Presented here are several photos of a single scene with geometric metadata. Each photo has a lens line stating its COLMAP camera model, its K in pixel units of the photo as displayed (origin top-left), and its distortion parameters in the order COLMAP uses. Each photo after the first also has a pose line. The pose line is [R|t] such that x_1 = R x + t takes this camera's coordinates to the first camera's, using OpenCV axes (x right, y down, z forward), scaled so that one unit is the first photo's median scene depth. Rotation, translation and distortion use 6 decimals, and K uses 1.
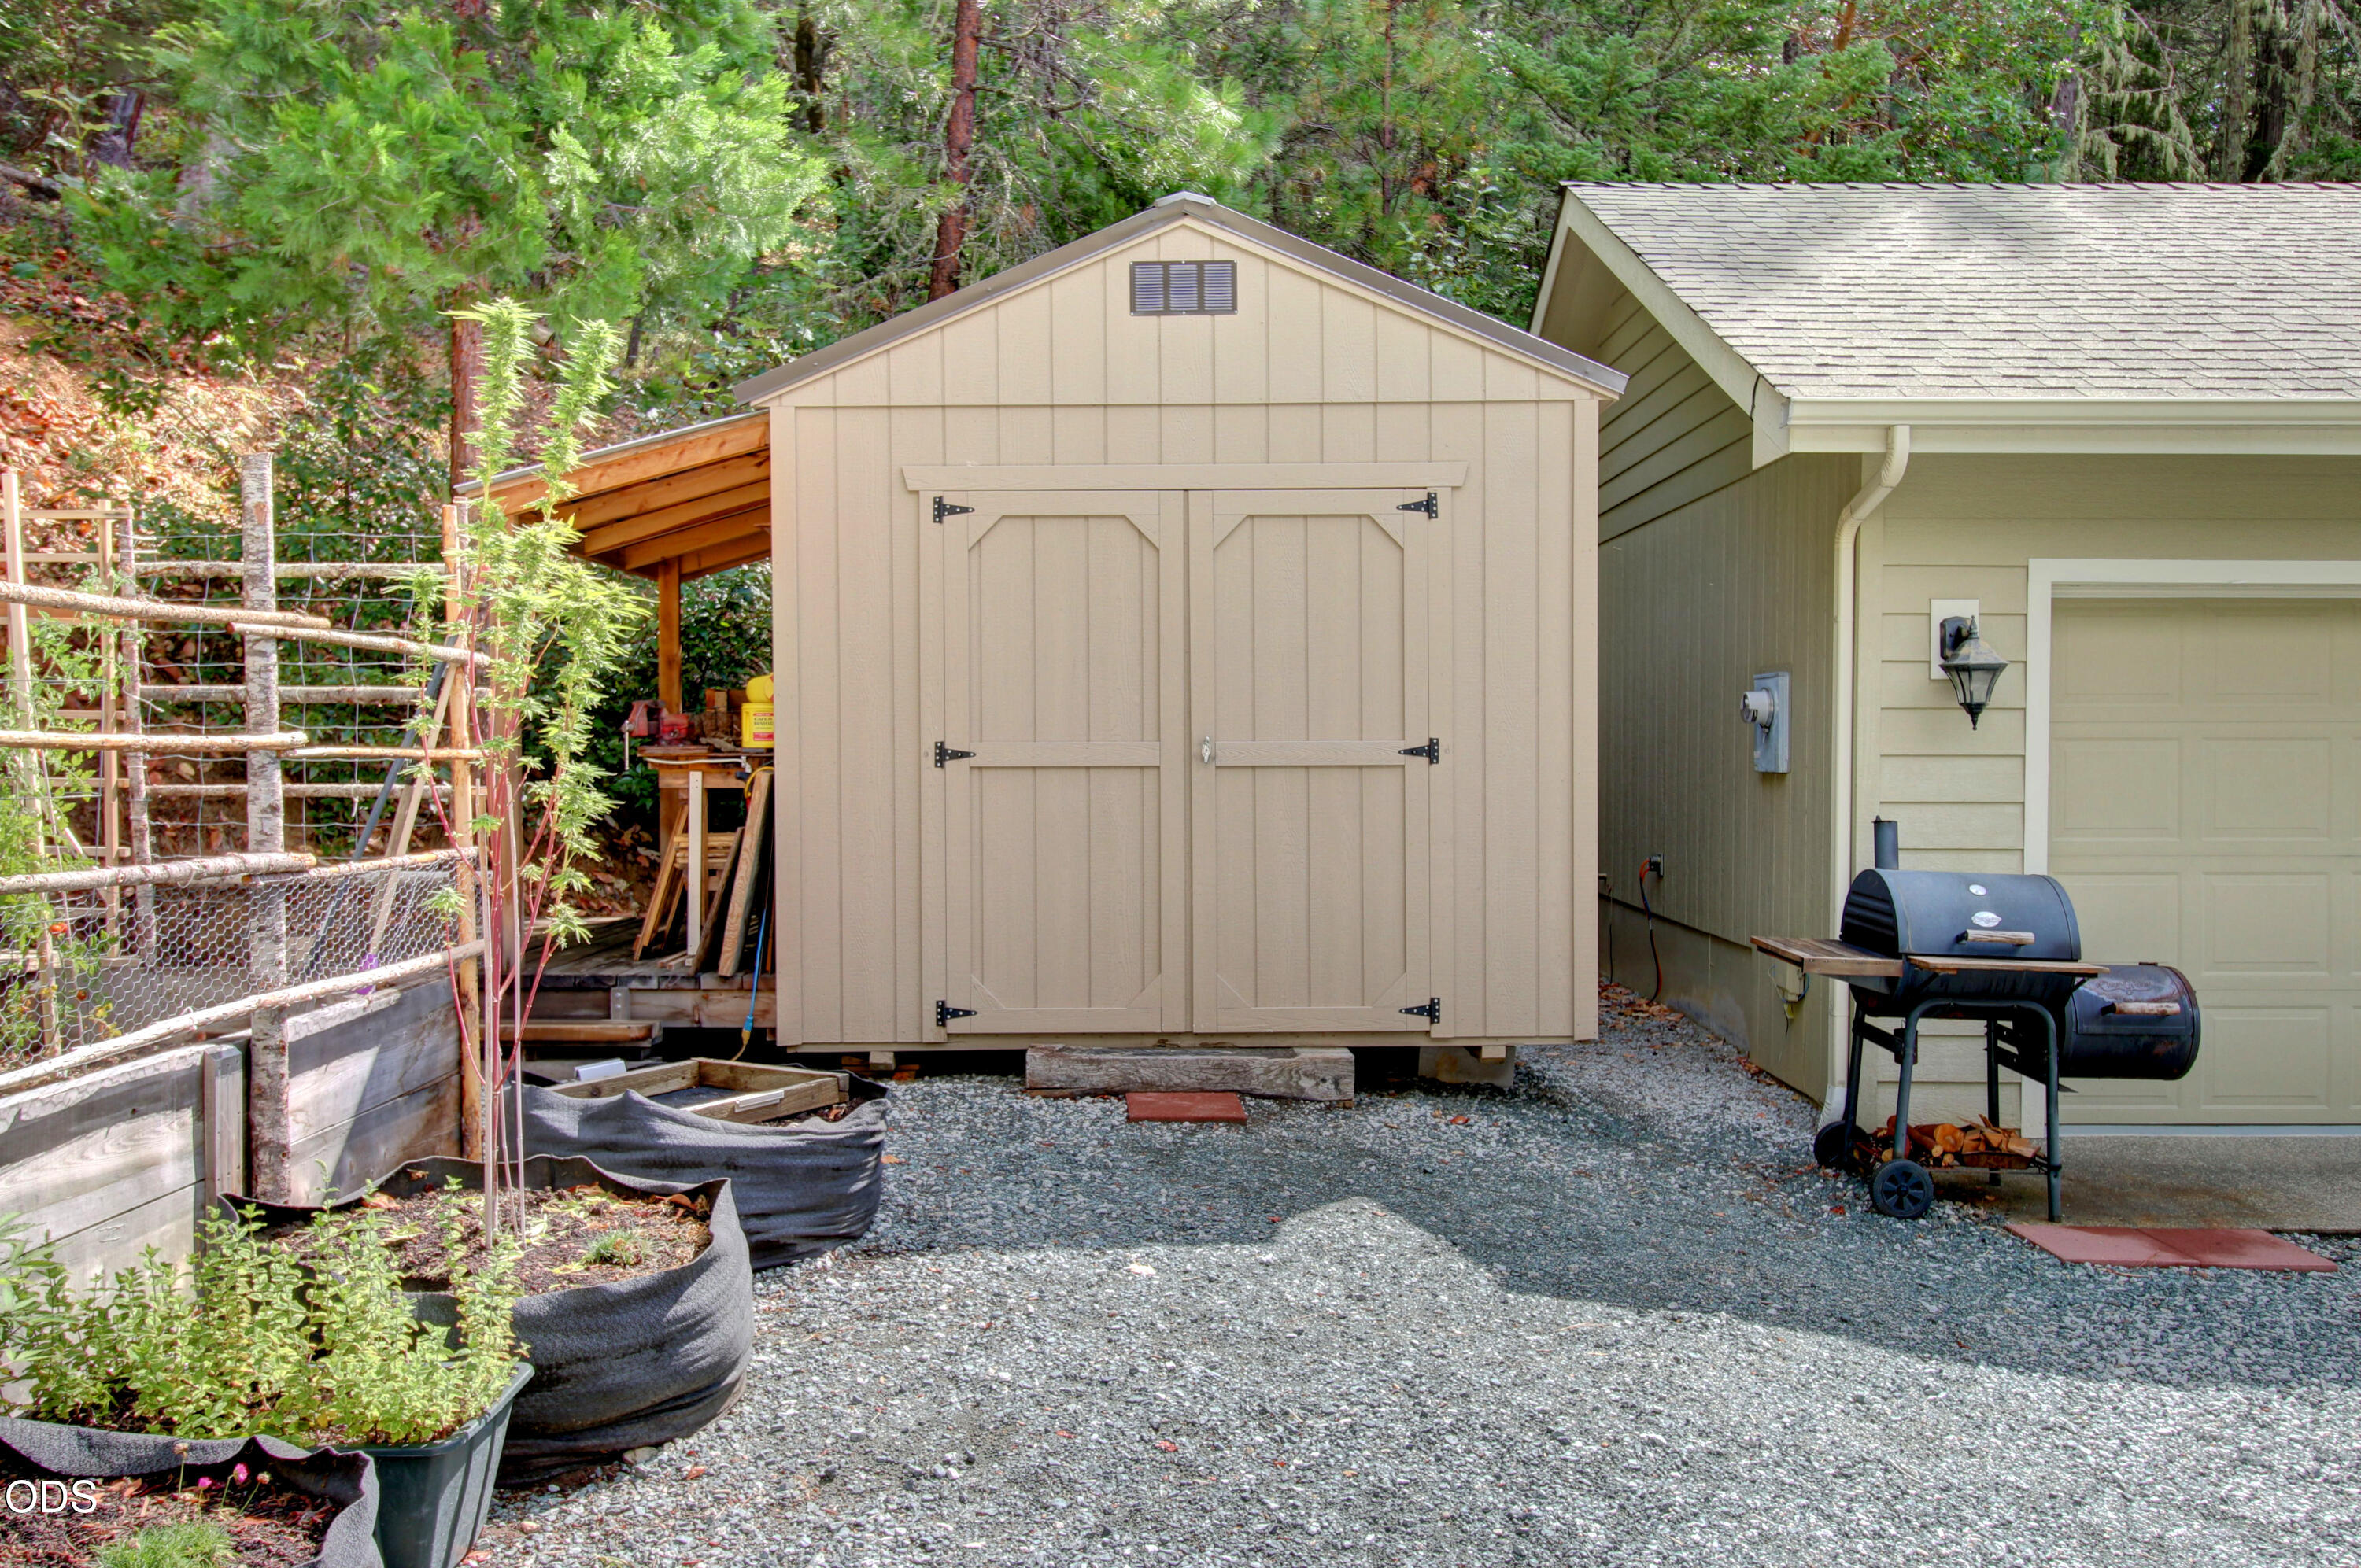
lens RADIAL K [[1821.8, 0, 1180.5], [0, 1821.8, 784.0], [0, 0, 1]] dist [0.003294, 0.001256]
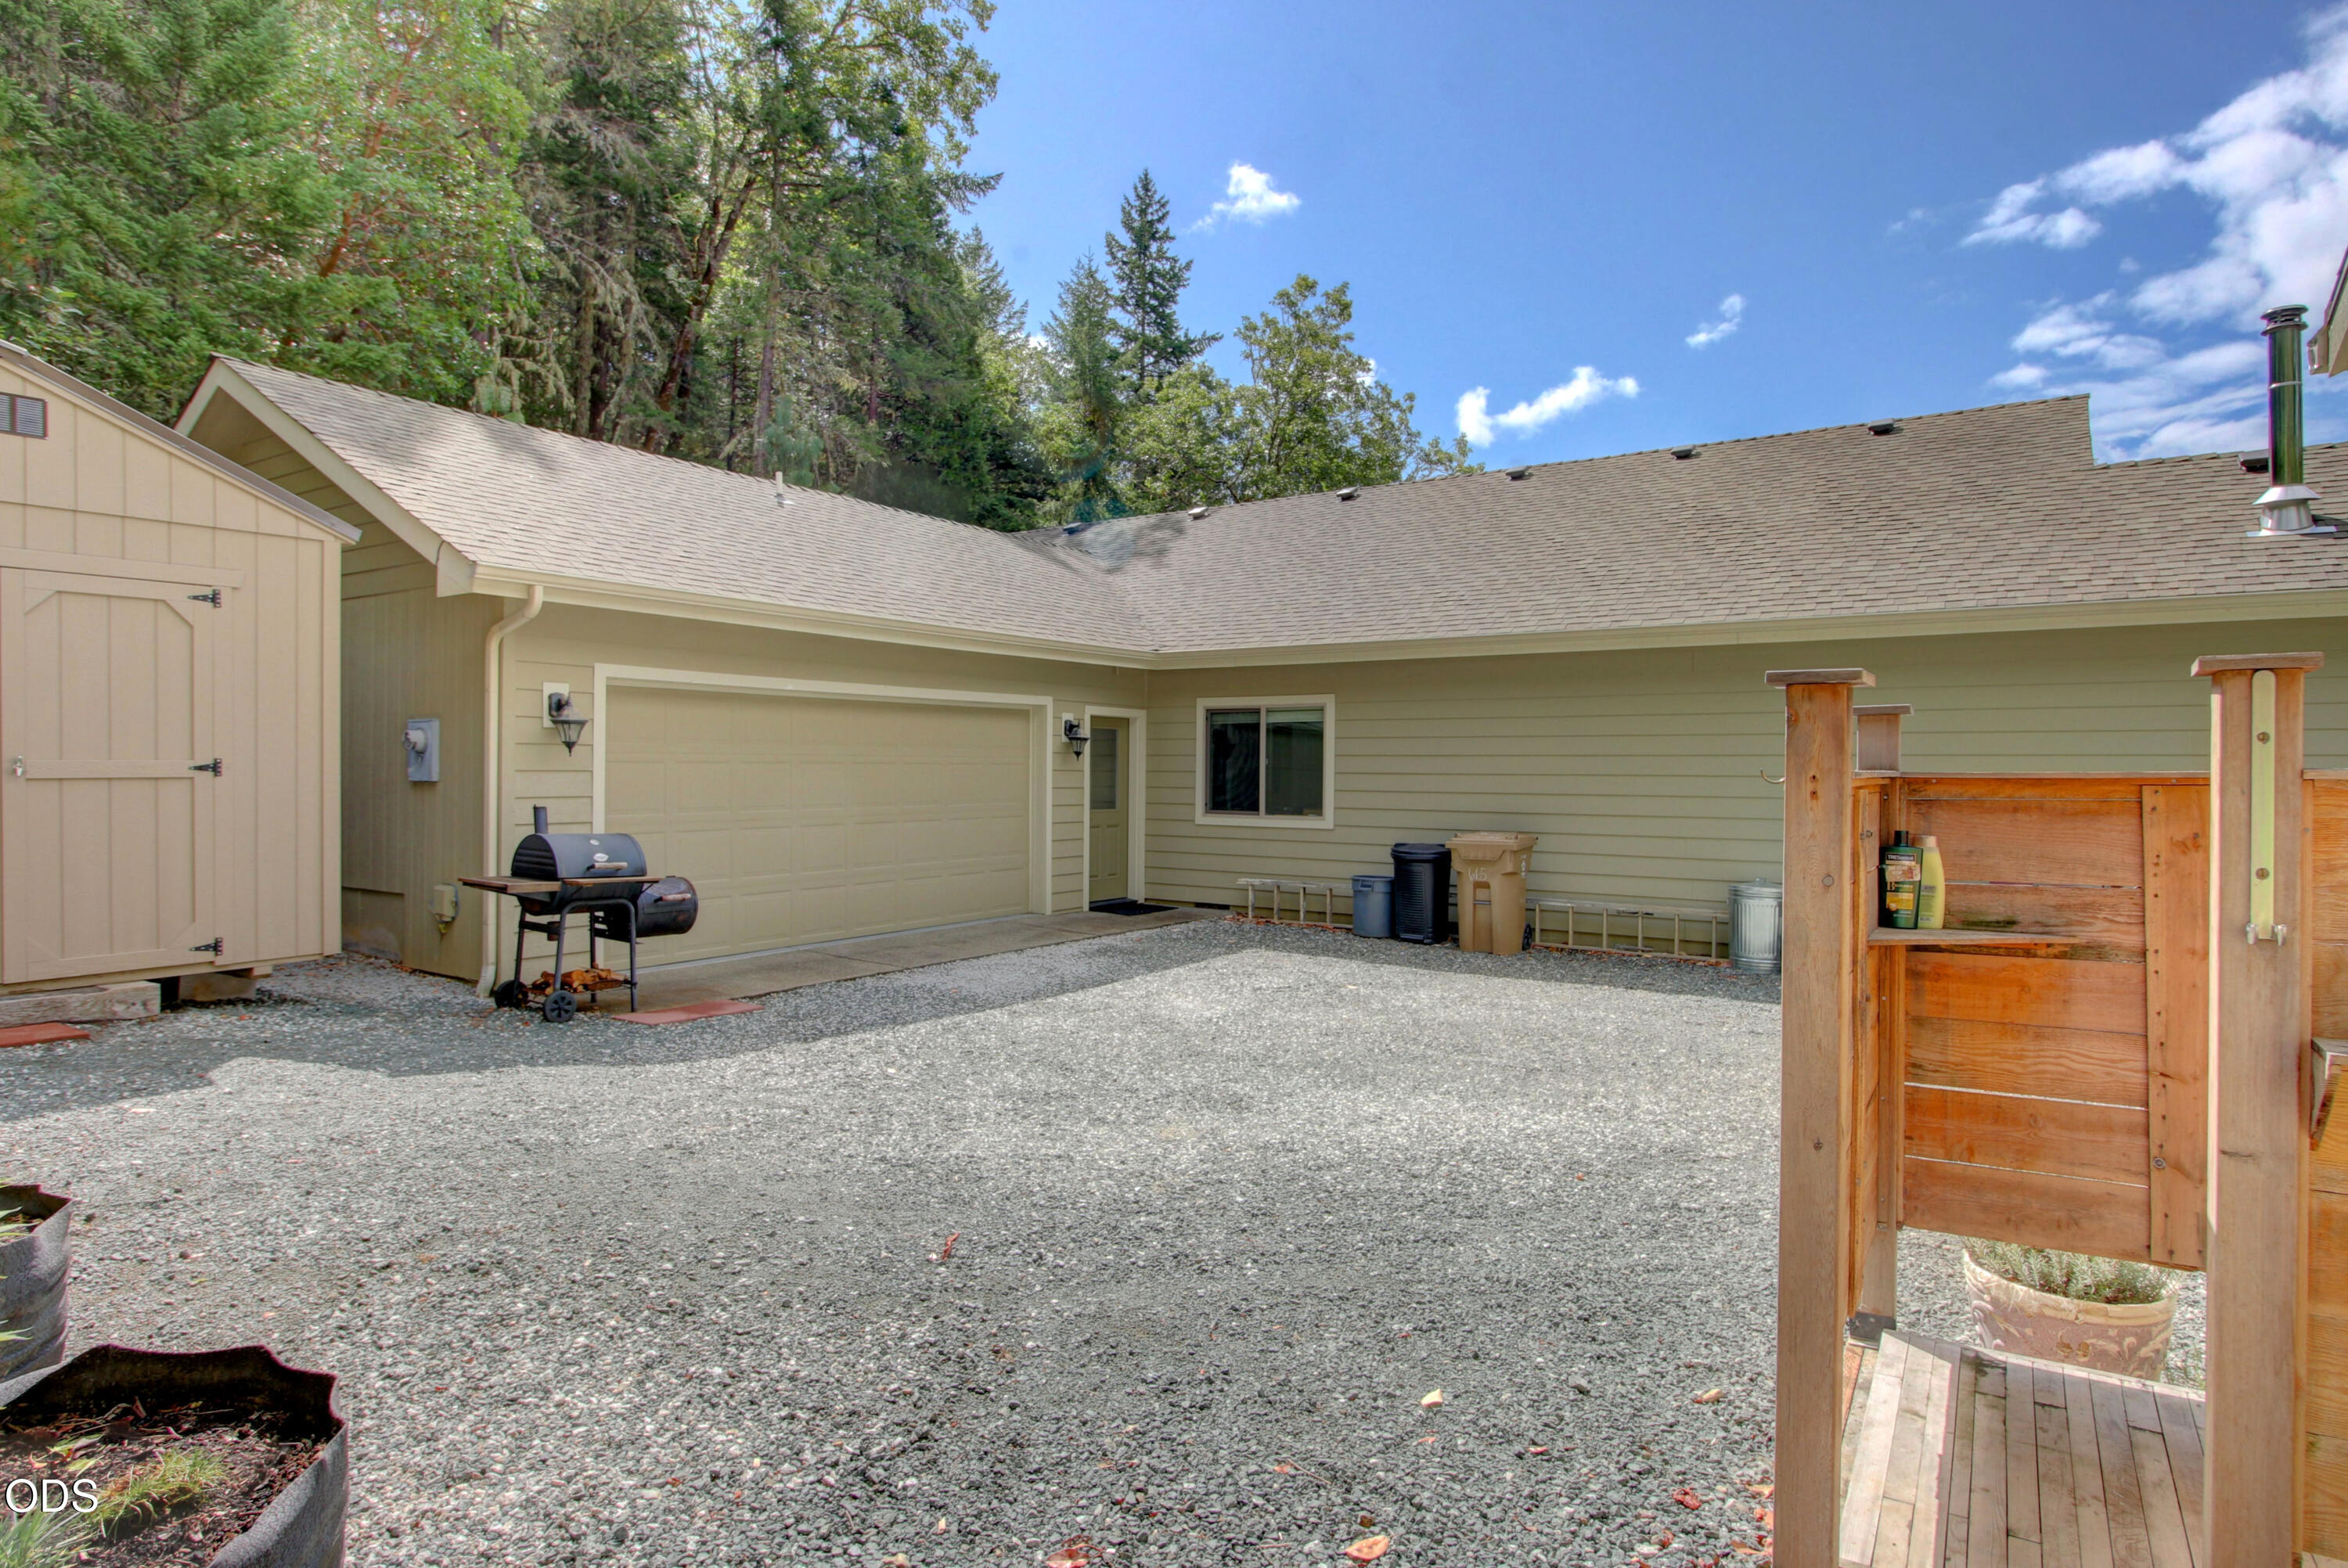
lens RADIAL K [[1262.6, 0, 1173.8], [0, 1262.6, 752.8], [0, 0, 1]] dist [-0.000661, -0.012202]
pose [[0.559807, 0.011624, 0.828542, -0.264768], [0.013415, 0.999643, -0.023088, 0.003576], [-0.828515, 0.024040, 0.559451, -0.192200]]
